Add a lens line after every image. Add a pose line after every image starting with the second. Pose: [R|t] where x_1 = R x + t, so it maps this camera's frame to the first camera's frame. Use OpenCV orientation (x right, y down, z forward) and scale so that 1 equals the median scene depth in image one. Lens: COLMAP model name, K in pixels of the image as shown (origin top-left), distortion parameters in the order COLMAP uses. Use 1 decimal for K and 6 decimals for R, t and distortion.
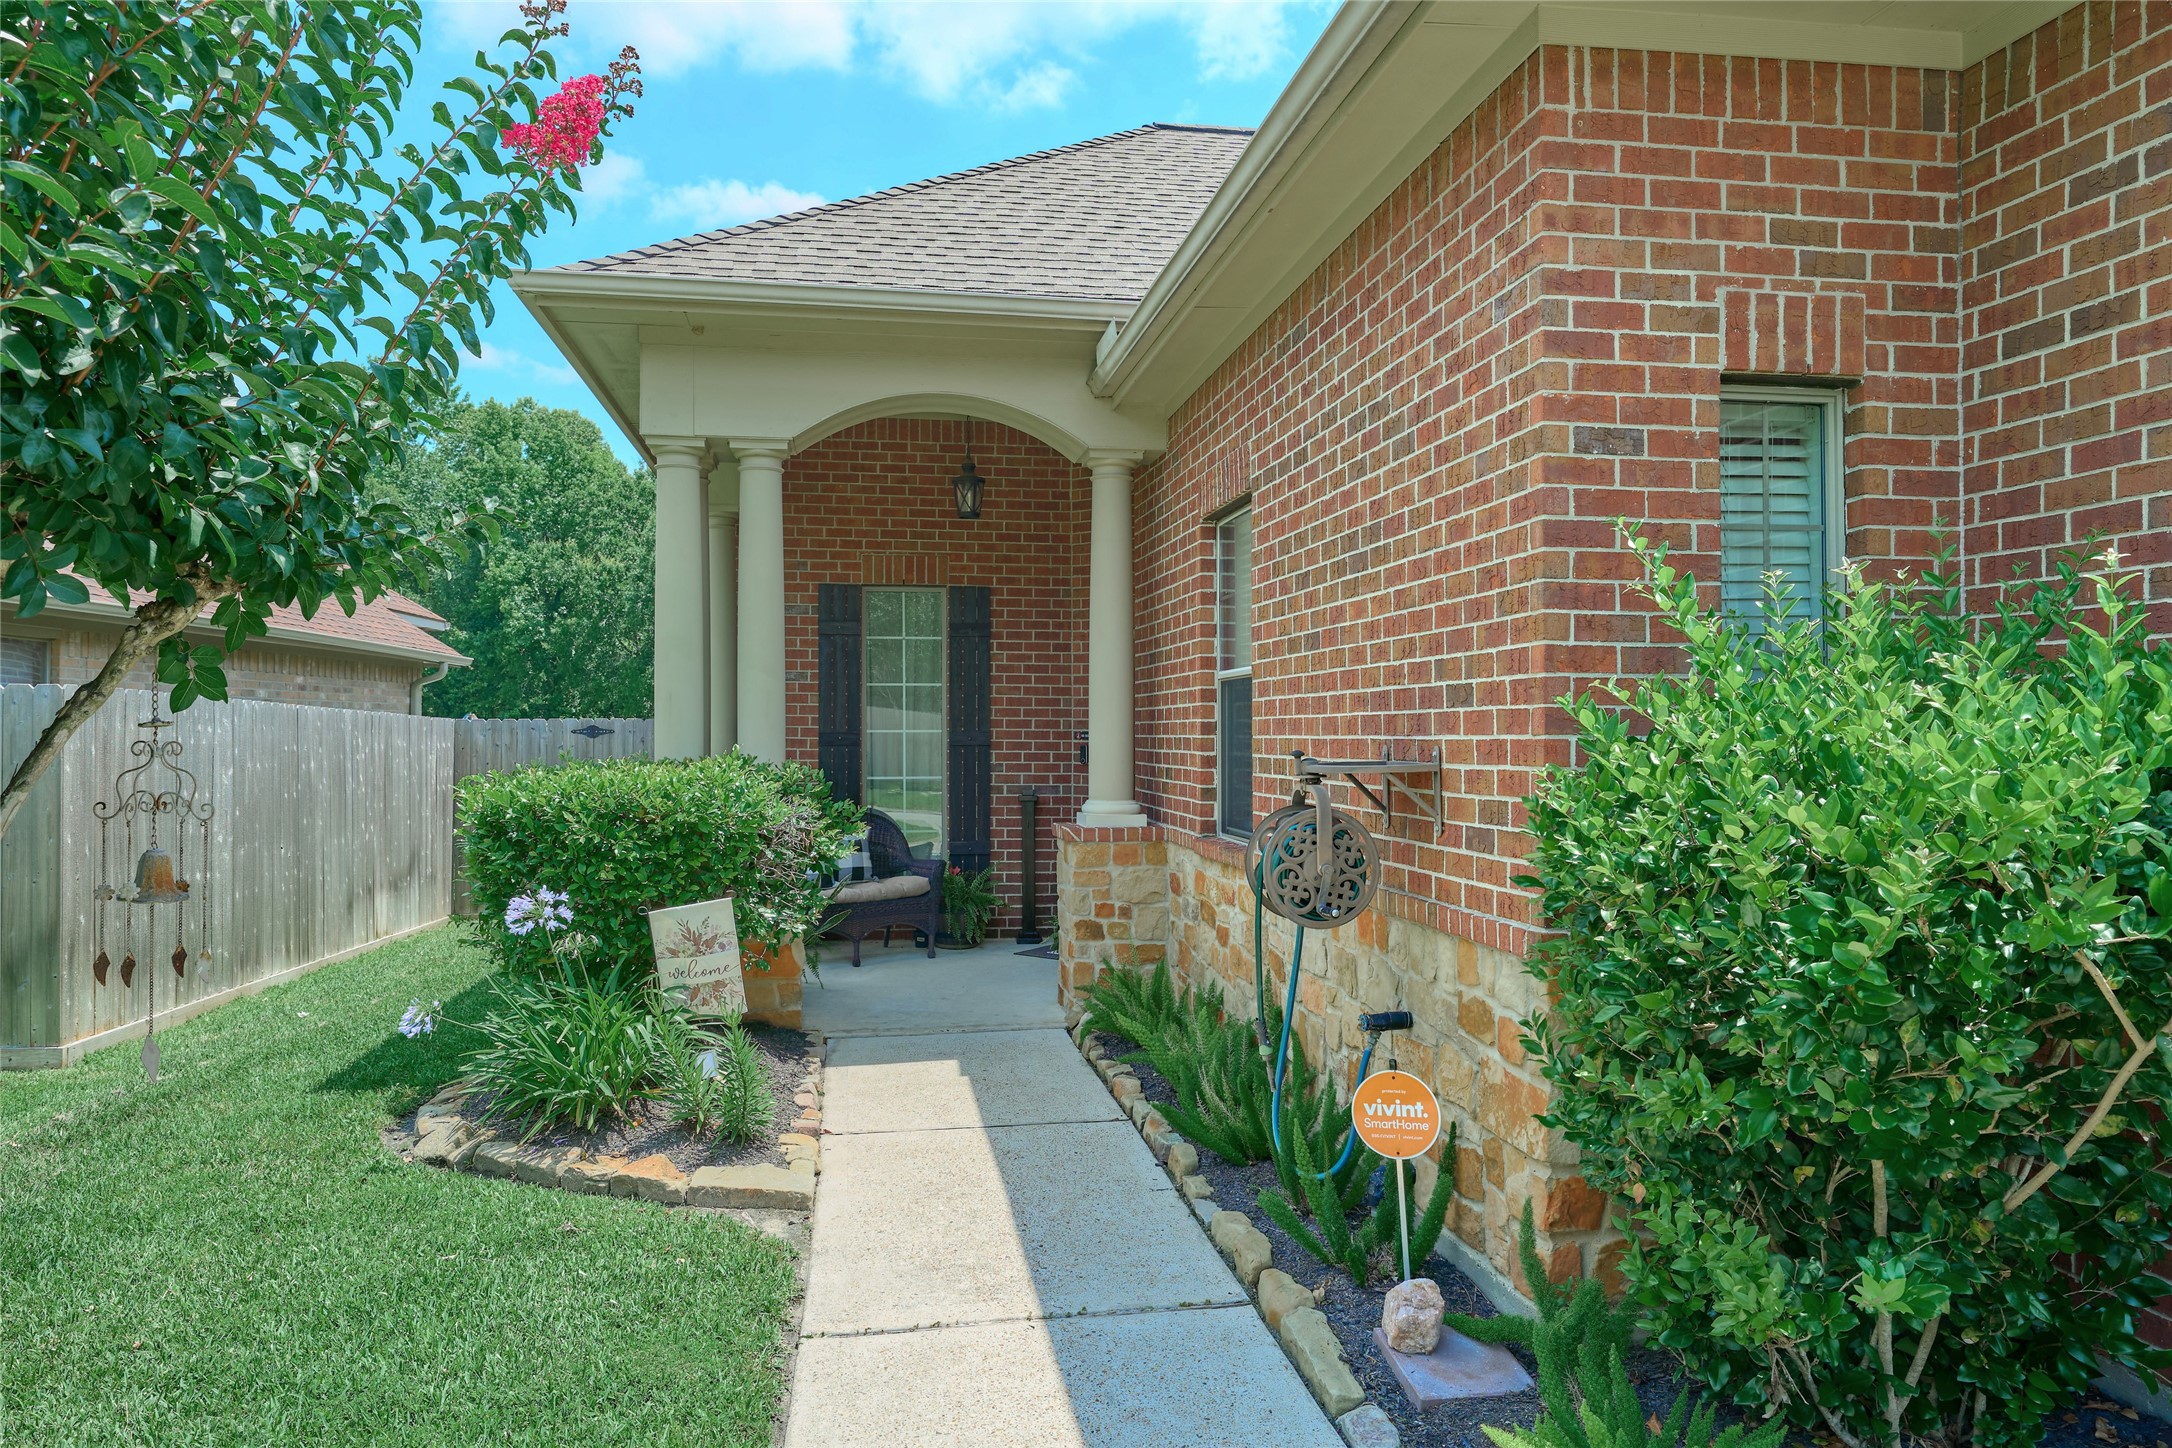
lens RADIAL K [[1454.6, 0, 1086.0], [0, 1454.6, 724.0], [0, 0, 1]] dist [-0.000337, -0.002529]
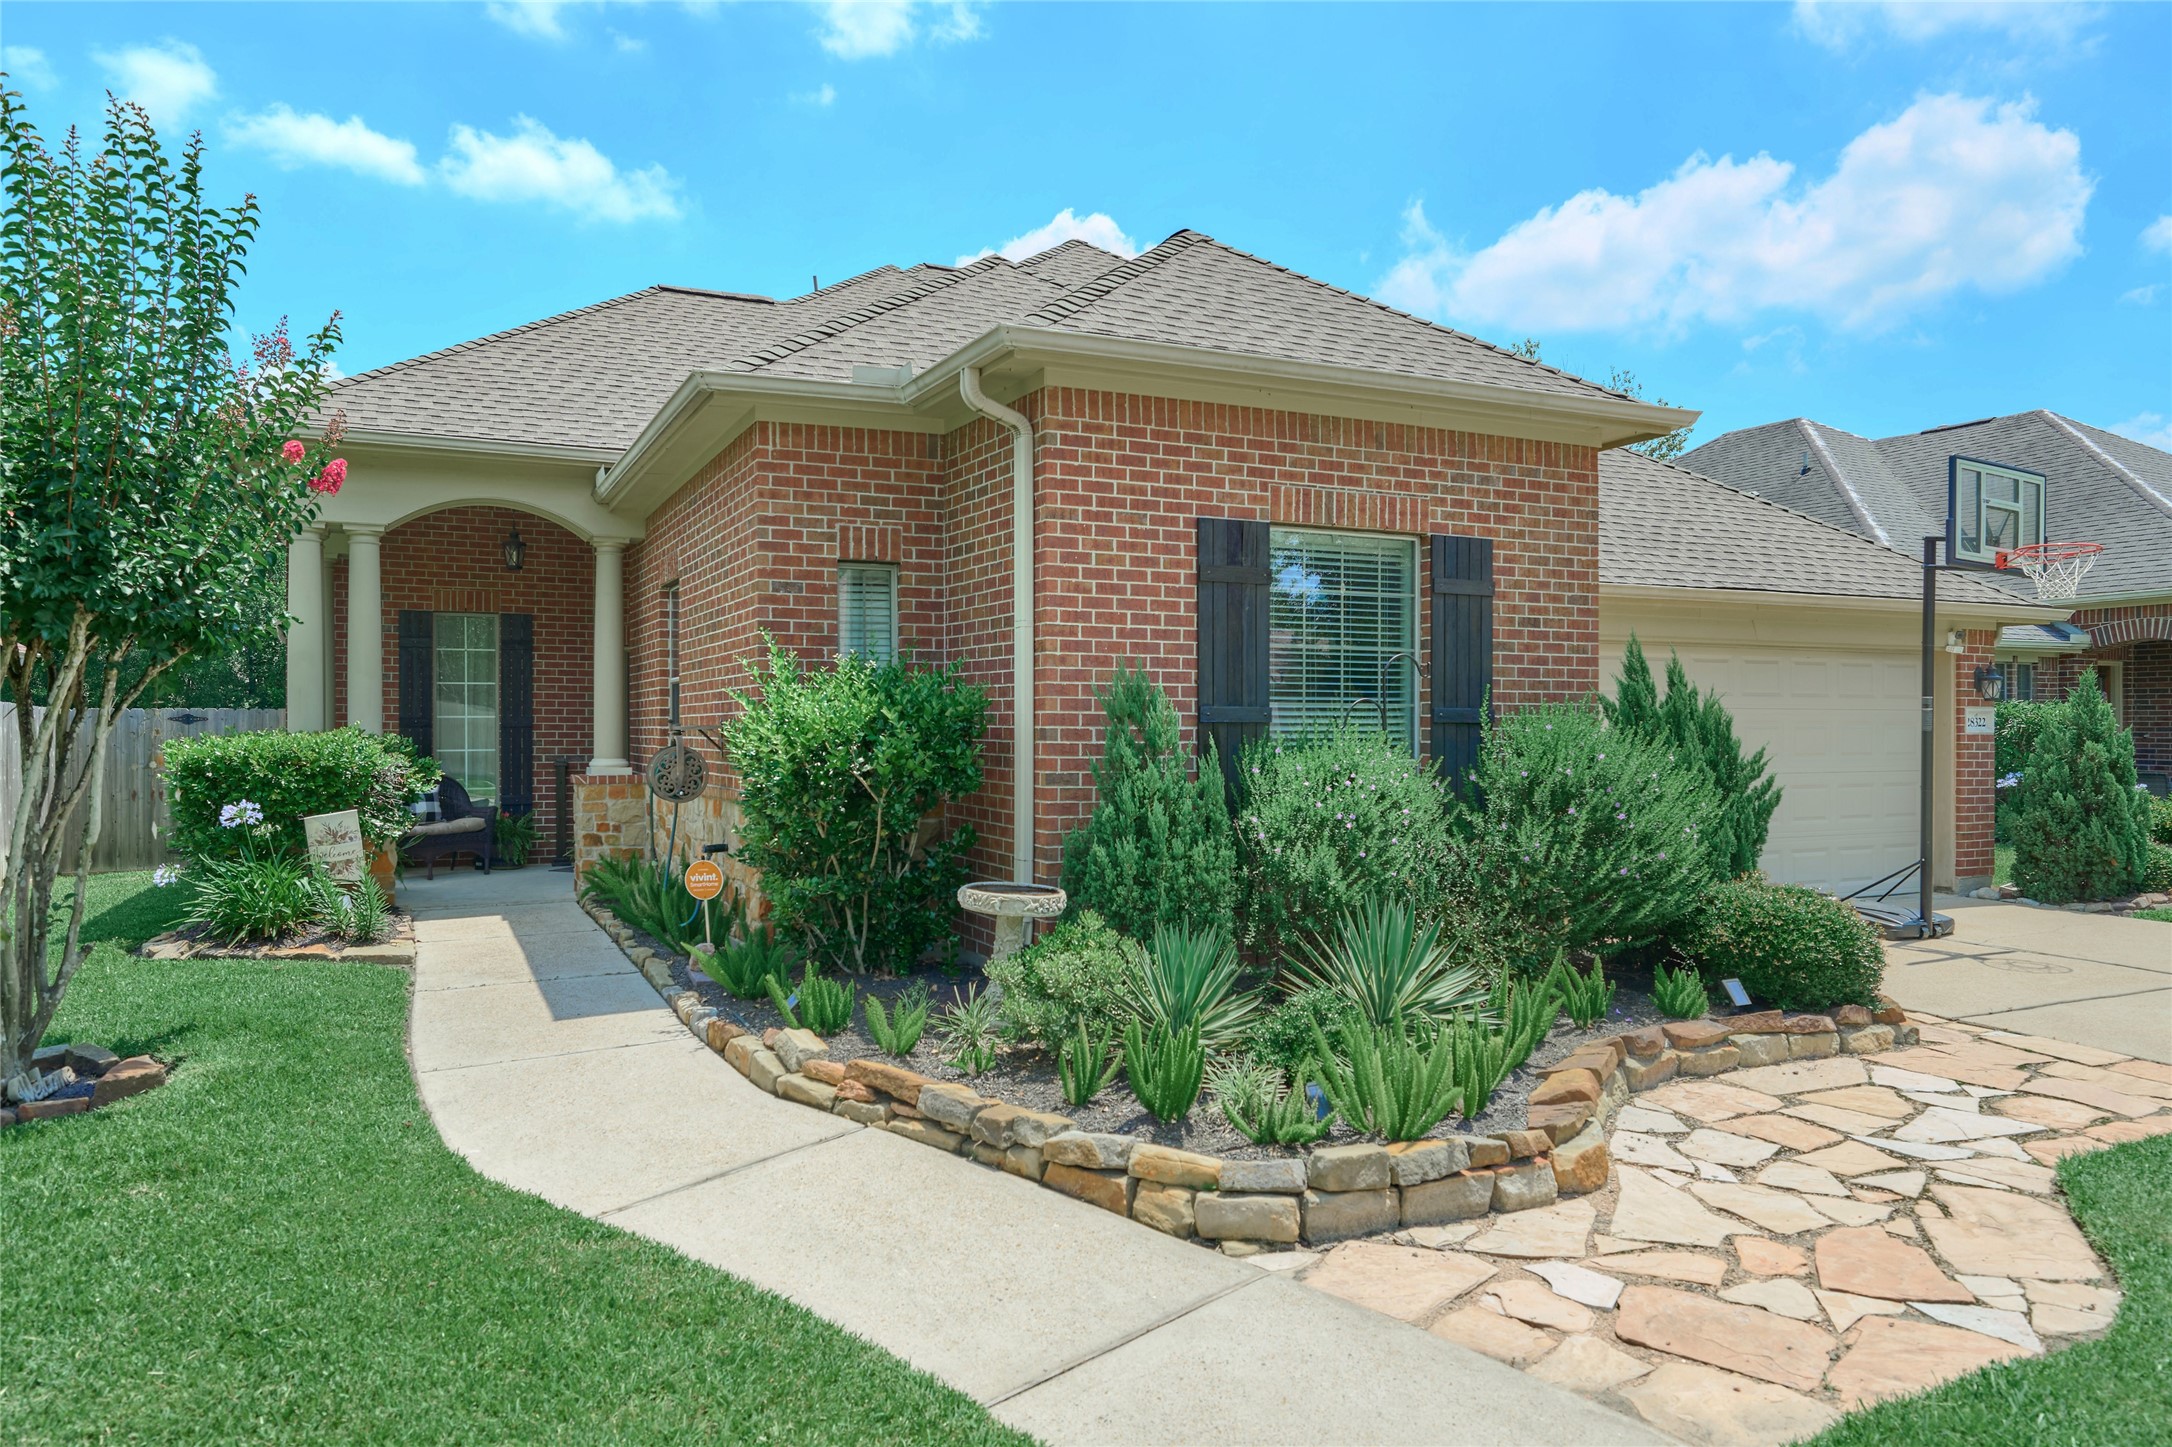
lens RADIAL K [[1425.6, 0, 1086.0], [0, 1425.6, 723.5], [0, 0, 1]] dist [0.005463, -0.000841]
pose [[0.959288, -0.000170, 0.282428, 0.130088], [-0.000475, 0.999997, 0.002217, 0.017922], [-0.282428, -0.002261, 0.959286, -1.065756]]
